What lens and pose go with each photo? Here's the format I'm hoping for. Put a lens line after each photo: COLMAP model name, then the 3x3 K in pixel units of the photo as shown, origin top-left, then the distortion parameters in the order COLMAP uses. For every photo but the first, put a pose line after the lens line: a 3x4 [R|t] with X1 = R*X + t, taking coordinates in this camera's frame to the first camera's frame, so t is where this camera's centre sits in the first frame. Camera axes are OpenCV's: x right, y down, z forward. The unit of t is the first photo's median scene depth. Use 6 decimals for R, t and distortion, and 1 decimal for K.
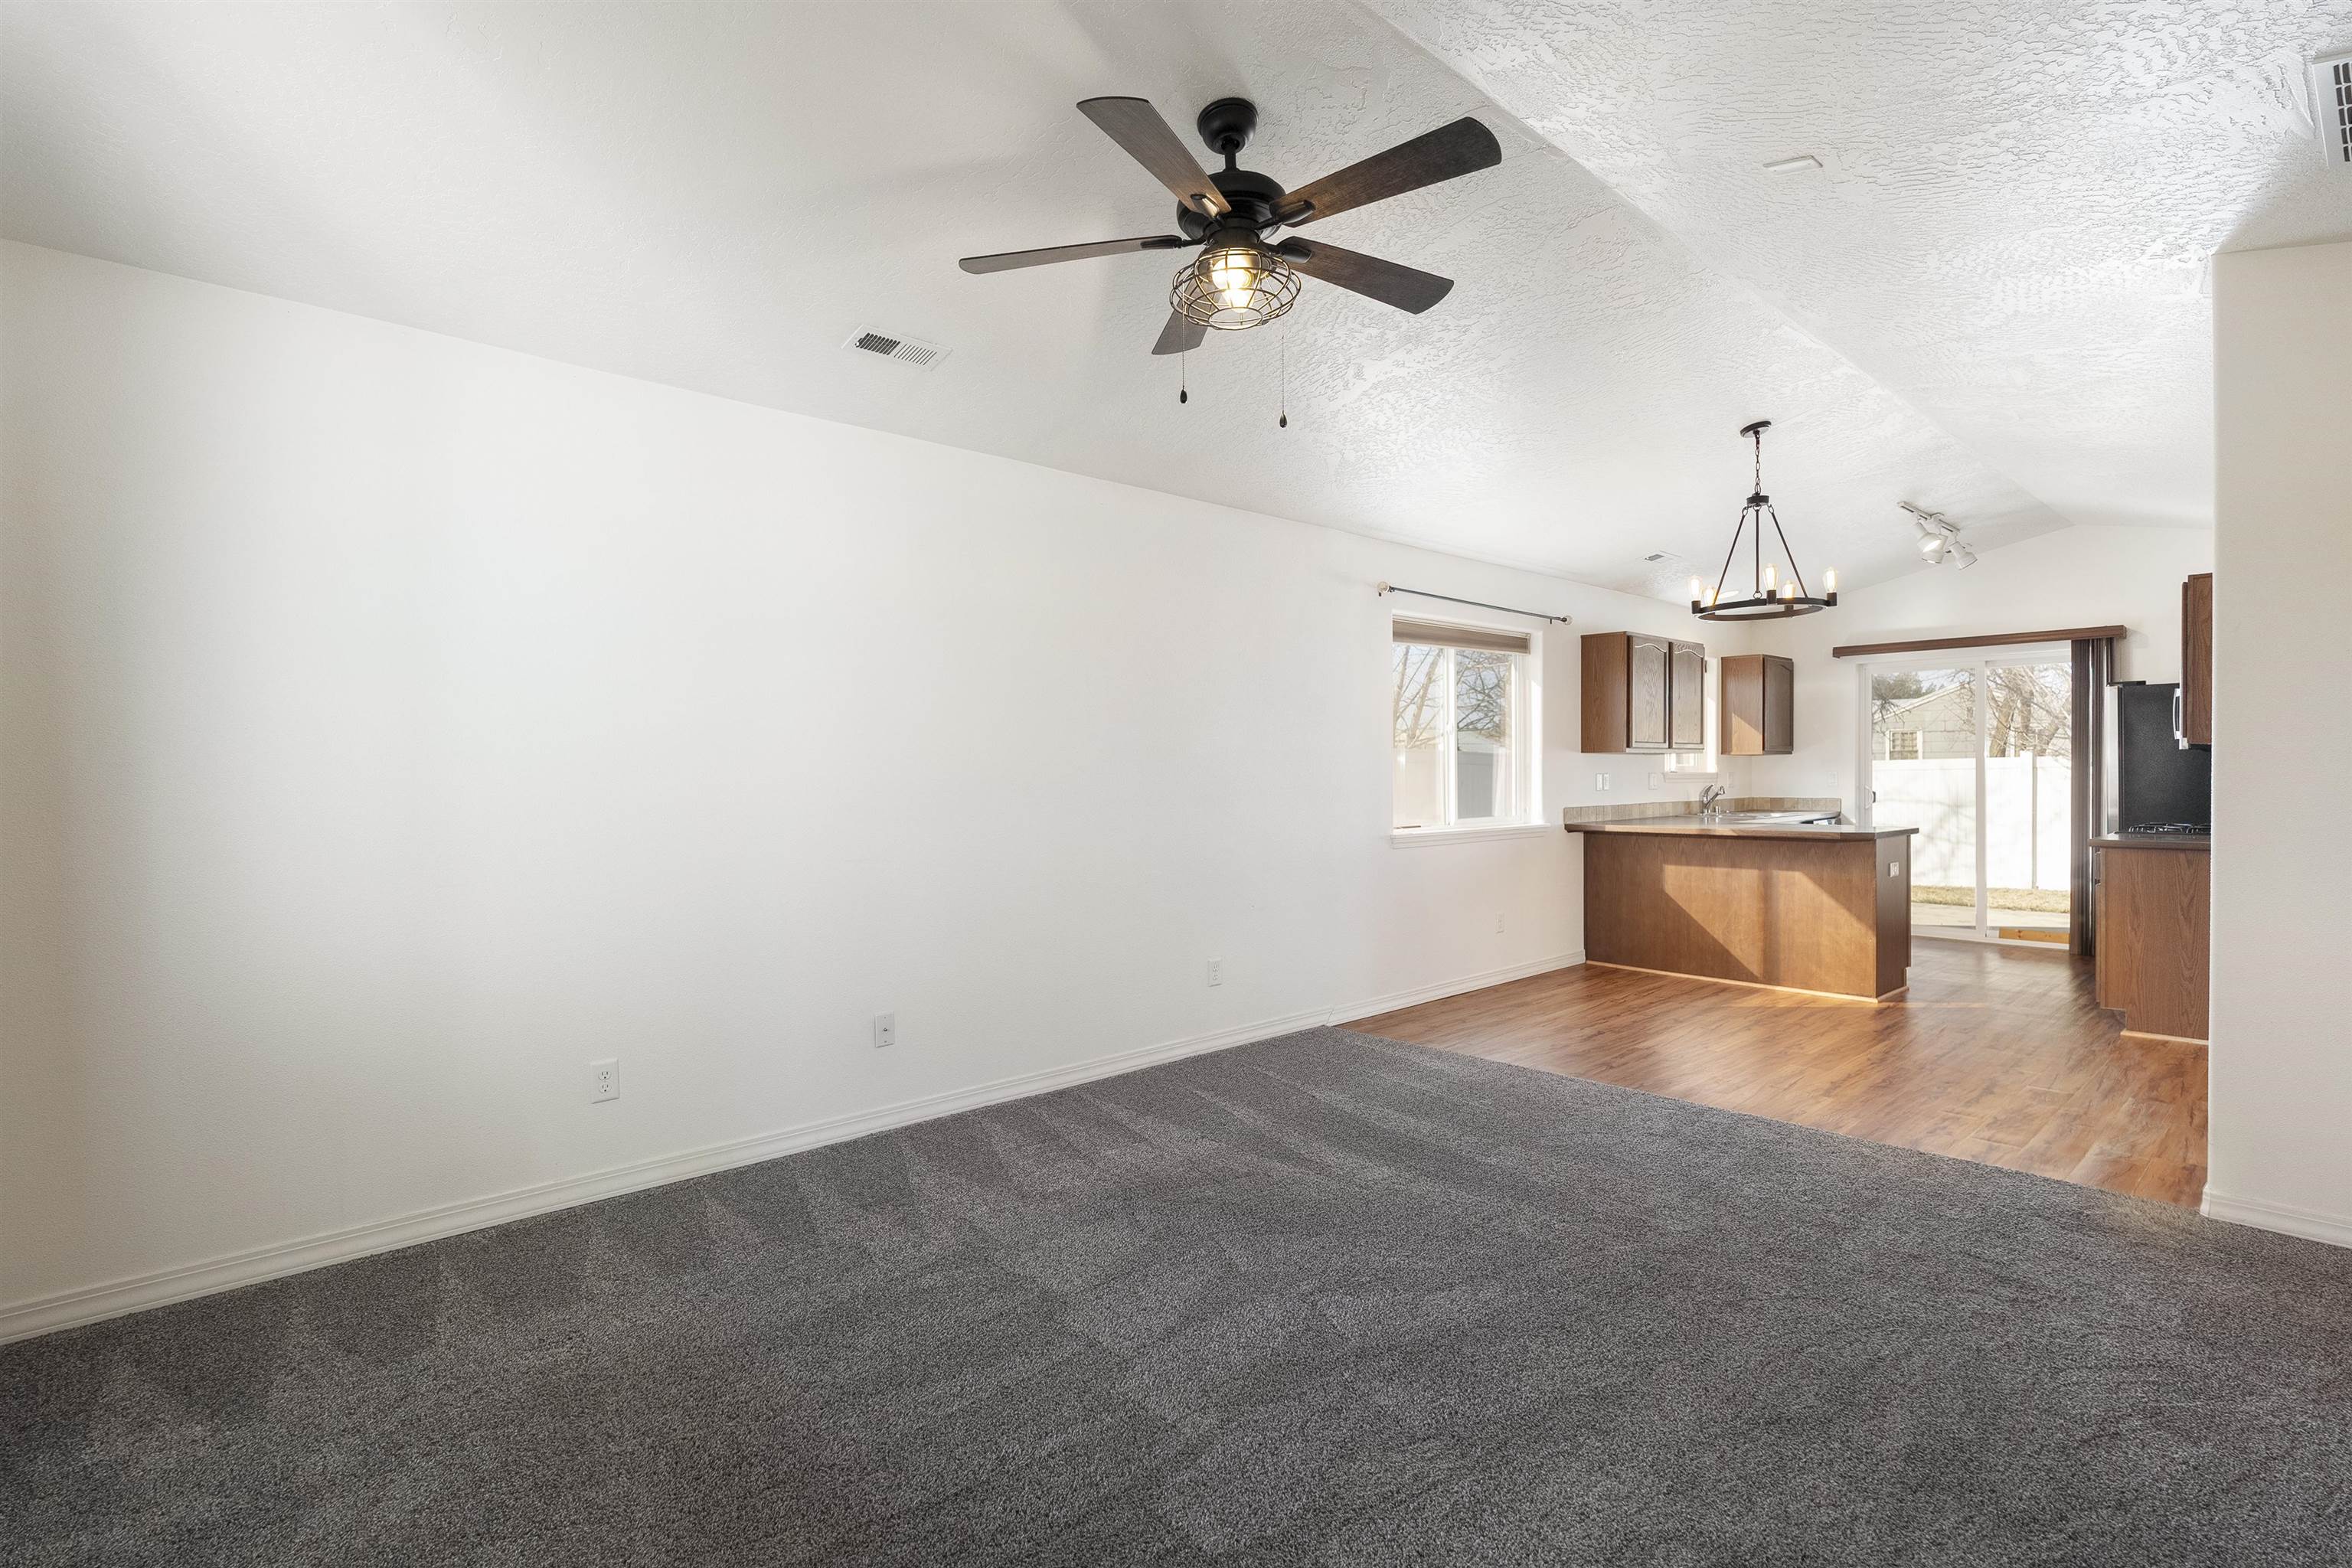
lens RADIAL K [[1103.0, 0, 1161.7], [0, 1103.0, 785.1], [0, 0, 1]] dist [0.000685, 0.000048]
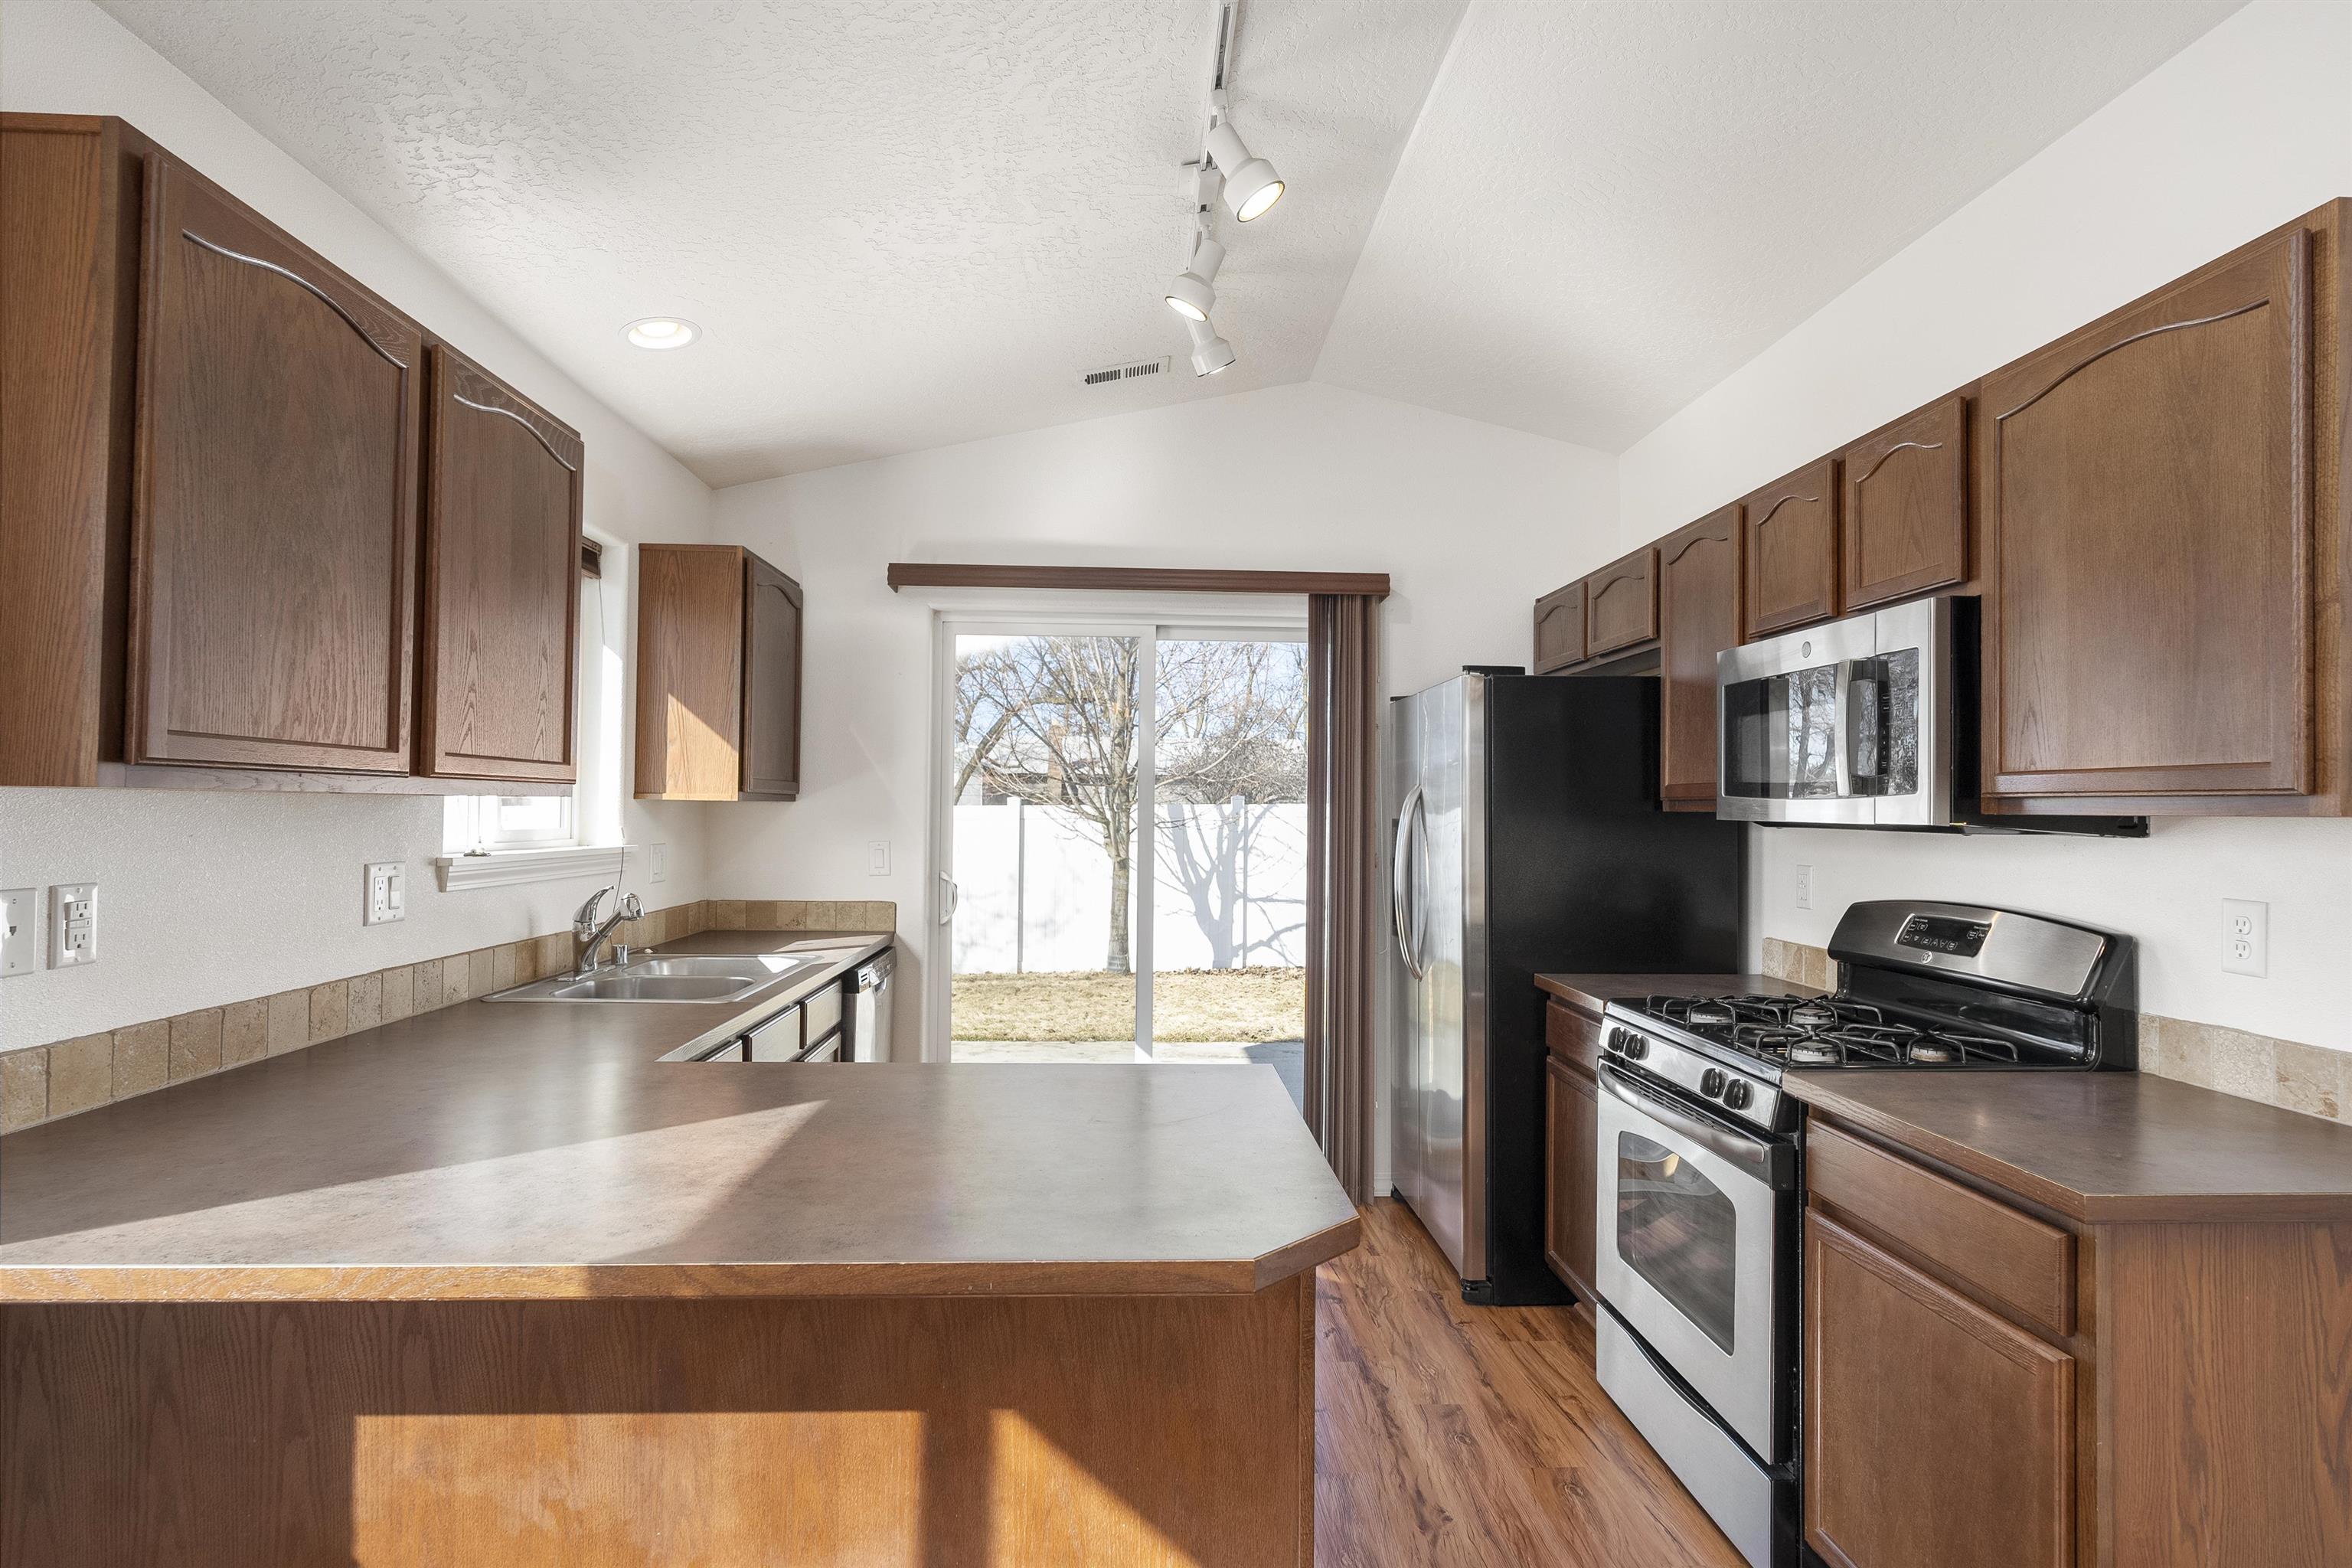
lens RADIAL K [[1175.9, 0, 1176.0], [0, 1175.9, 784.0], [0, 0, 1]] dist [-0.000423, -0.000149]
pose [[0.624697, 0.030464, 0.780273, 0.391887], [-0.005568, 0.999387, -0.034561, -0.025588], [-0.780848, 0.017246, 0.624483, 0.767188]]
